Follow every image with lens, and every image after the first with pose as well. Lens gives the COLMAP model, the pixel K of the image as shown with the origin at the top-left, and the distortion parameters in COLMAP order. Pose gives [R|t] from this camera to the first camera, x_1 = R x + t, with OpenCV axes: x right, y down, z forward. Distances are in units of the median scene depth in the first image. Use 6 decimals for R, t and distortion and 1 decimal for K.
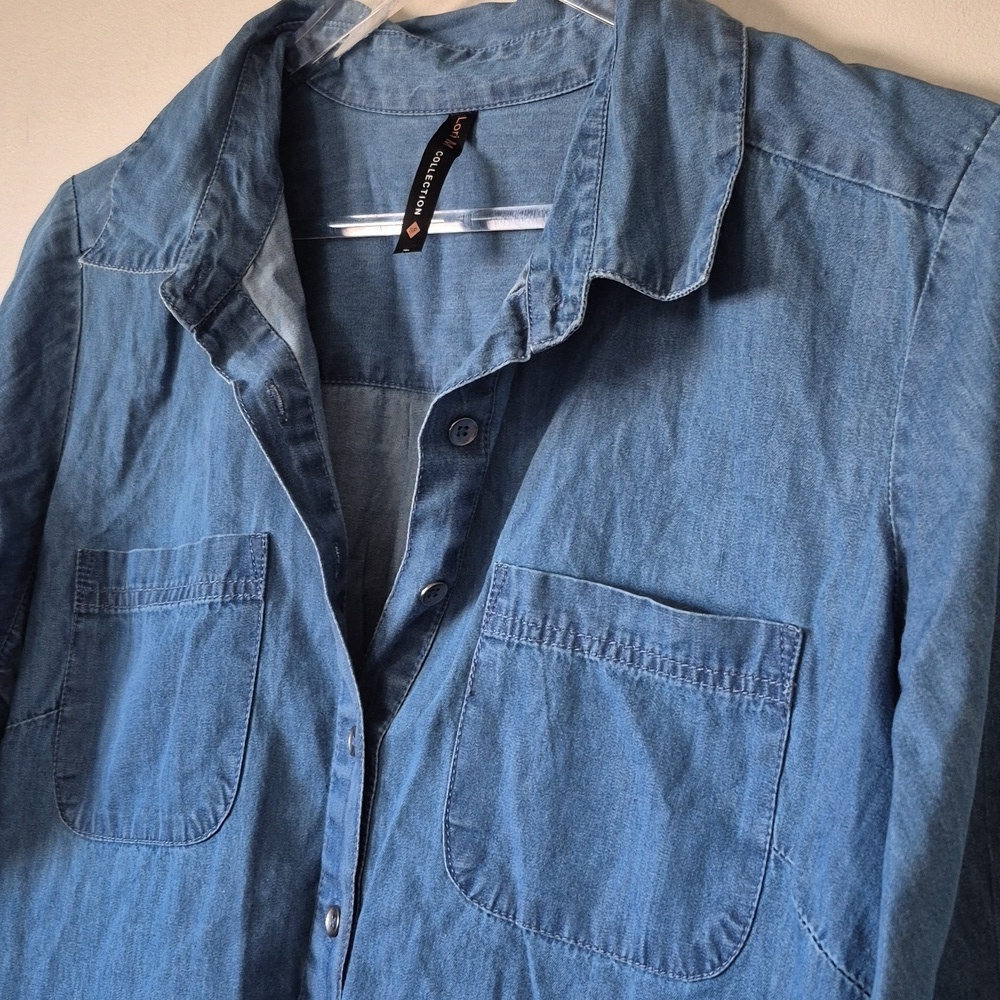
lens RADIAL K [[1485.0, 0, 500.0], [0, 1485.0, 500.0], [0, 0, 1]] dist [0.161339, -0.335620]
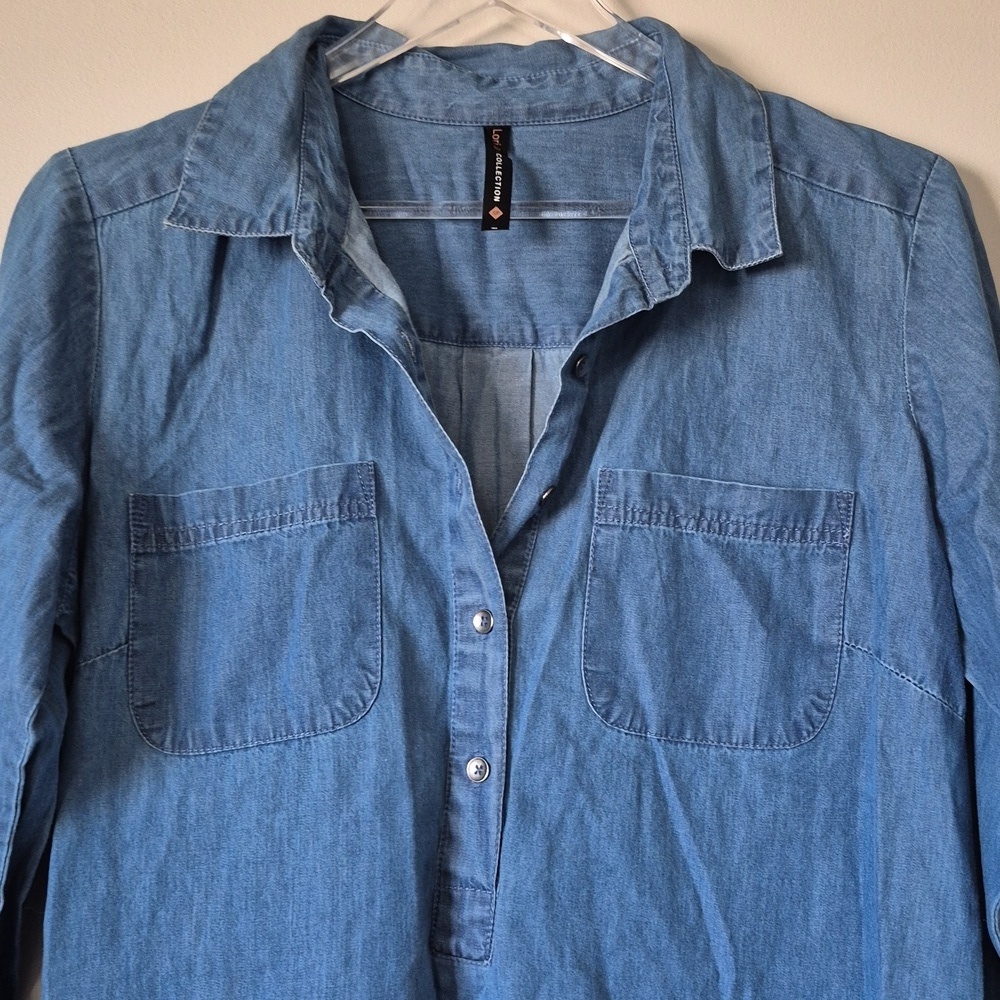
lens RADIAL K [[1485.0, 0, 500.0], [0, 1485.0, 500.0], [0, 0, 1]] dist [0.161339, -0.335620]
pose [[0.837997, -0.026193, 0.545046, -0.745456], [0.059200, 0.997316, -0.043091, 0.114411], [-0.542454, 0.068377, 0.837298, -0.037797]]
